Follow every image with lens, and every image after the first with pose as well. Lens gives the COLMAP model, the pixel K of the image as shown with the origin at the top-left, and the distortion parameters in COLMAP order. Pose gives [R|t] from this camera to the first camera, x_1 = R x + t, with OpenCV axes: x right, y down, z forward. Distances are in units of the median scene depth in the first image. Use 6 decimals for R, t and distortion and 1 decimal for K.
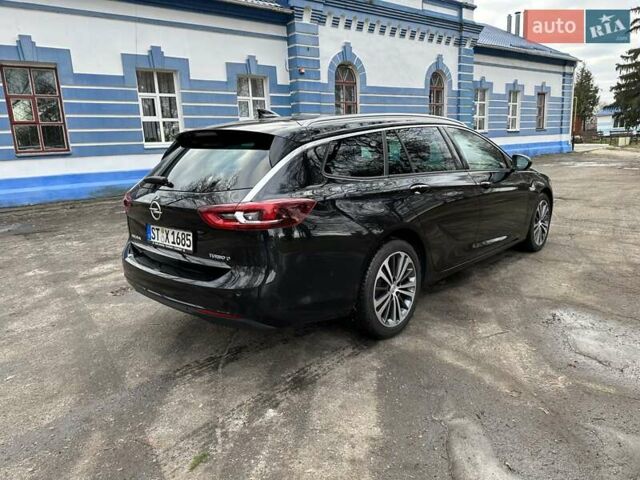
lens RADIAL K [[433.5, 0, 320.0], [0, 433.5, 240.0], [0, 0, 1]] dist [0.039657, -0.042171]
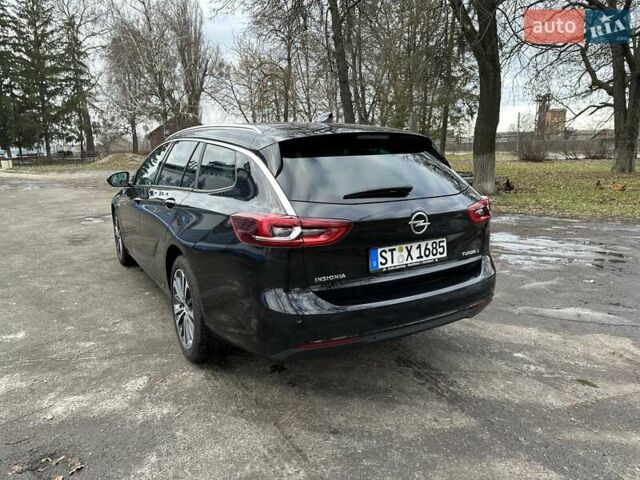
lens RADIAL K [[437.6, 0, 317.9], [0, 437.6, 241.9], [0, 0, 1]] dist [0.046128, -0.052774]
pose [[0.295643, -0.160734, 0.941679, -0.206761], [0.208069, 0.972912, 0.100742, -0.026358], [-0.932364, 0.166151, 0.321078, 0.151730]]
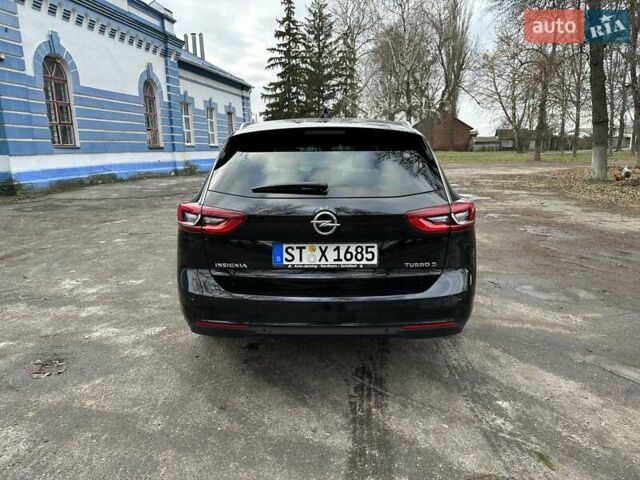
lens RADIAL K [[437.6, 0, 317.9], [0, 437.6, 241.9], [0, 0, 1]] dist [0.046128, -0.052774]
pose [[0.754742, -0.104166, 0.647699, -0.152049], [0.122049, 0.992372, 0.017379, -0.007986], [-0.644569, 0.065934, 0.761698, 0.064581]]
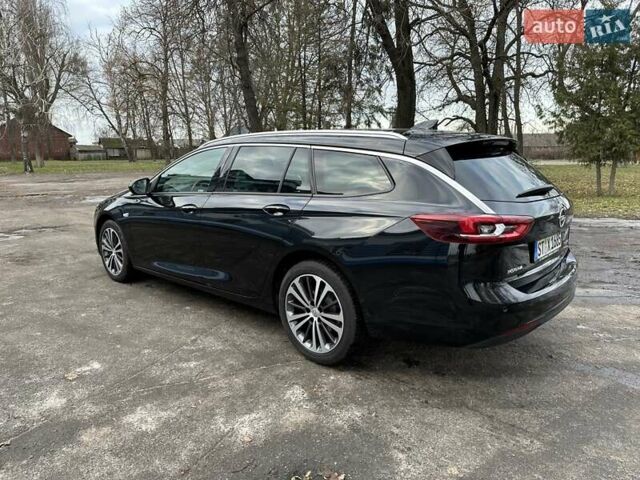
lens RADIAL K [[437.6, 0, 317.9], [0, 437.6, 241.9], [0, 0, 1]] dist [0.046128, -0.052774]
pose [[0.015720, -0.157244, 0.987435, -0.229452], [0.224163, 0.962973, 0.149780, -0.047840], [-0.974425, 0.218992, 0.050386, 0.248913]]
